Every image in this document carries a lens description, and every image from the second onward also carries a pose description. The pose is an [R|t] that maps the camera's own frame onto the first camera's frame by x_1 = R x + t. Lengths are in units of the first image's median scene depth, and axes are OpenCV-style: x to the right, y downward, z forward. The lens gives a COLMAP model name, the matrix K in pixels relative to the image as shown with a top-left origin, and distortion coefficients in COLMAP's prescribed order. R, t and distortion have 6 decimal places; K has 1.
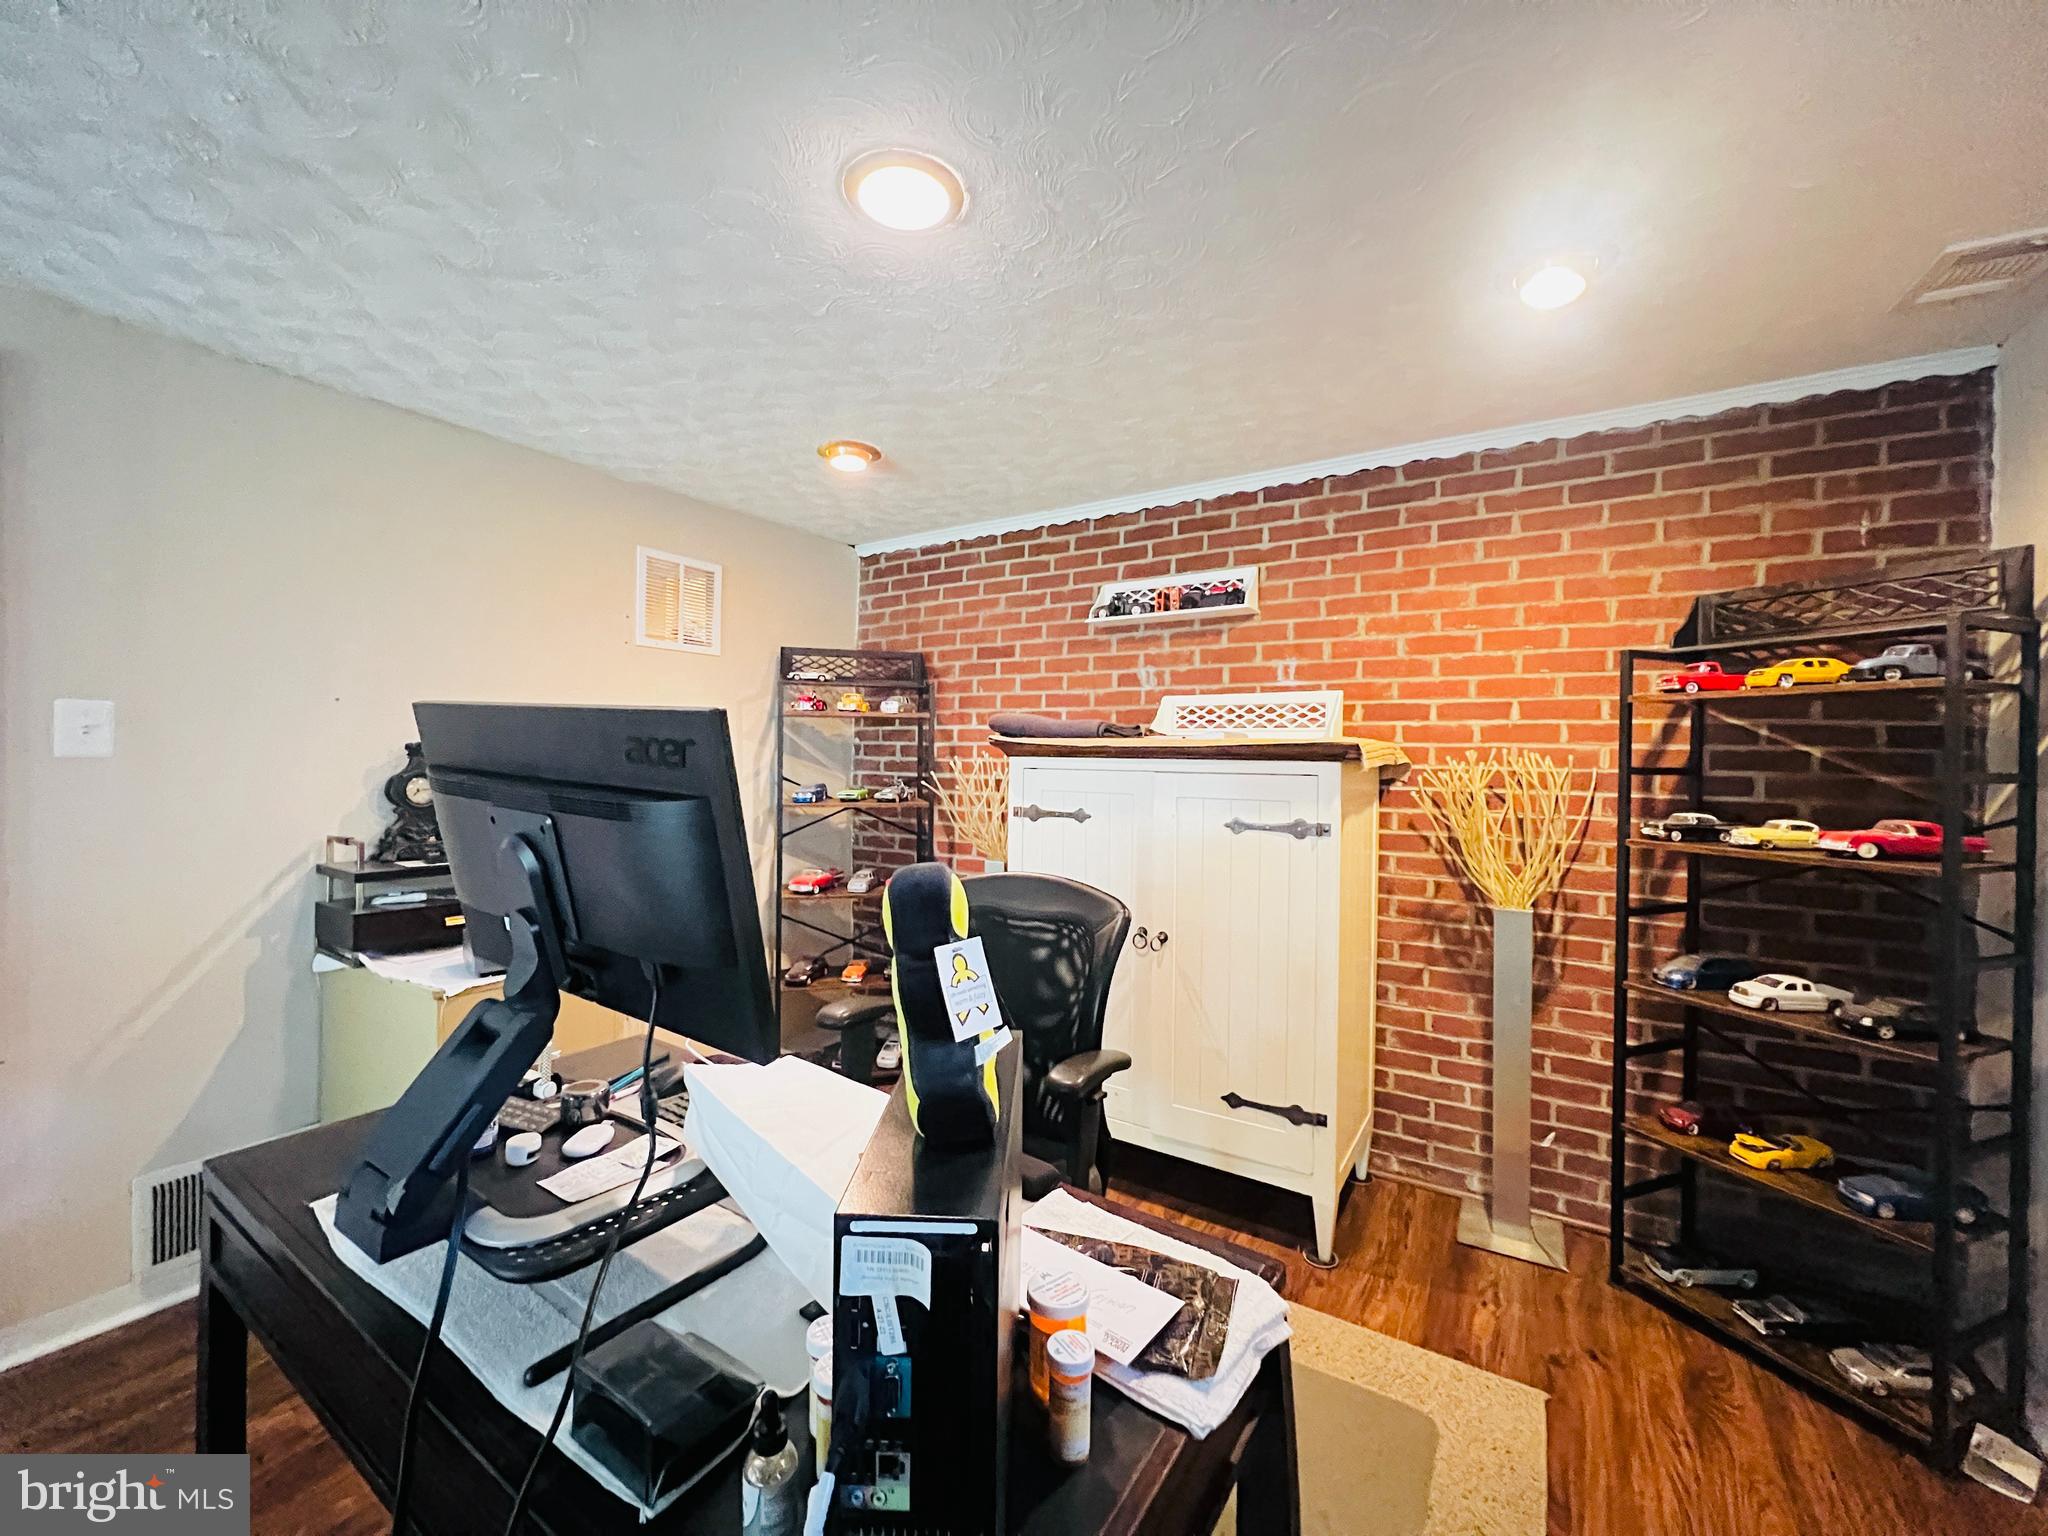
lens RADIAL K [[826.6, 0, 1026.3], [0, 826.6, 763.1], [0, 0, 1]] dist [0.000140, -0.000429]
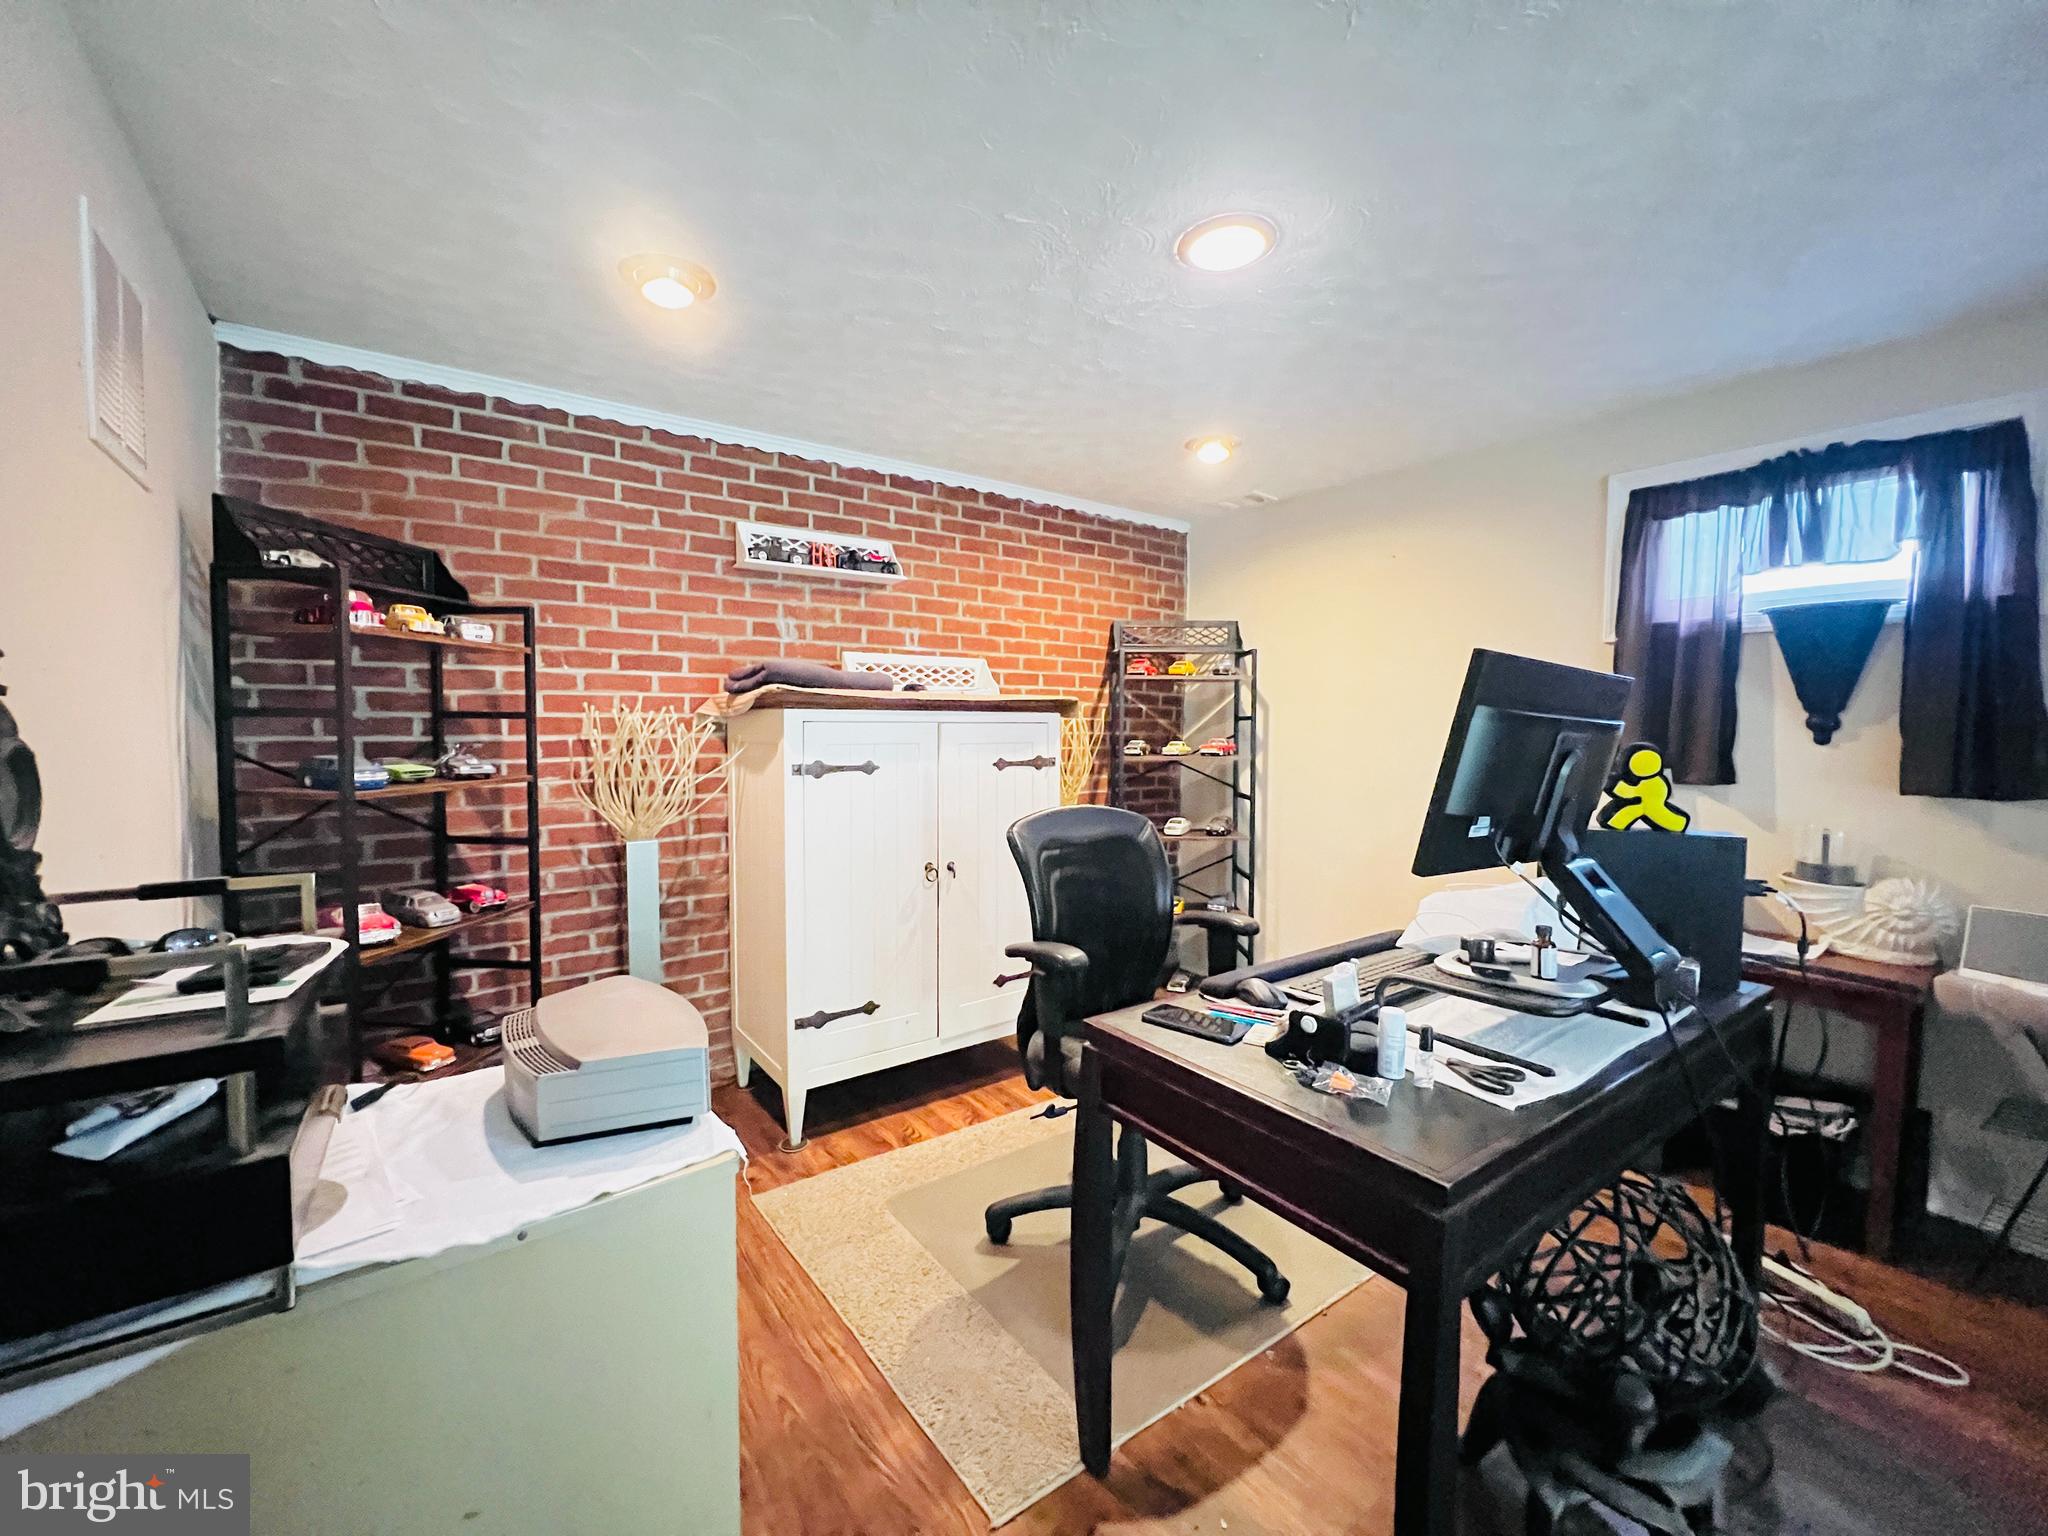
lens RADIAL K [[826.6, 0, 1020.7], [0, 826.6, 762.6], [0, 0, 1]] dist [0.000140, -0.000429]
pose [[0.357266, -0.055229, 0.932368, -0.728792], [0.011699, 0.998437, 0.054660, 0.003995], [-0.933929, -0.008621, 0.357354, 0.421310]]
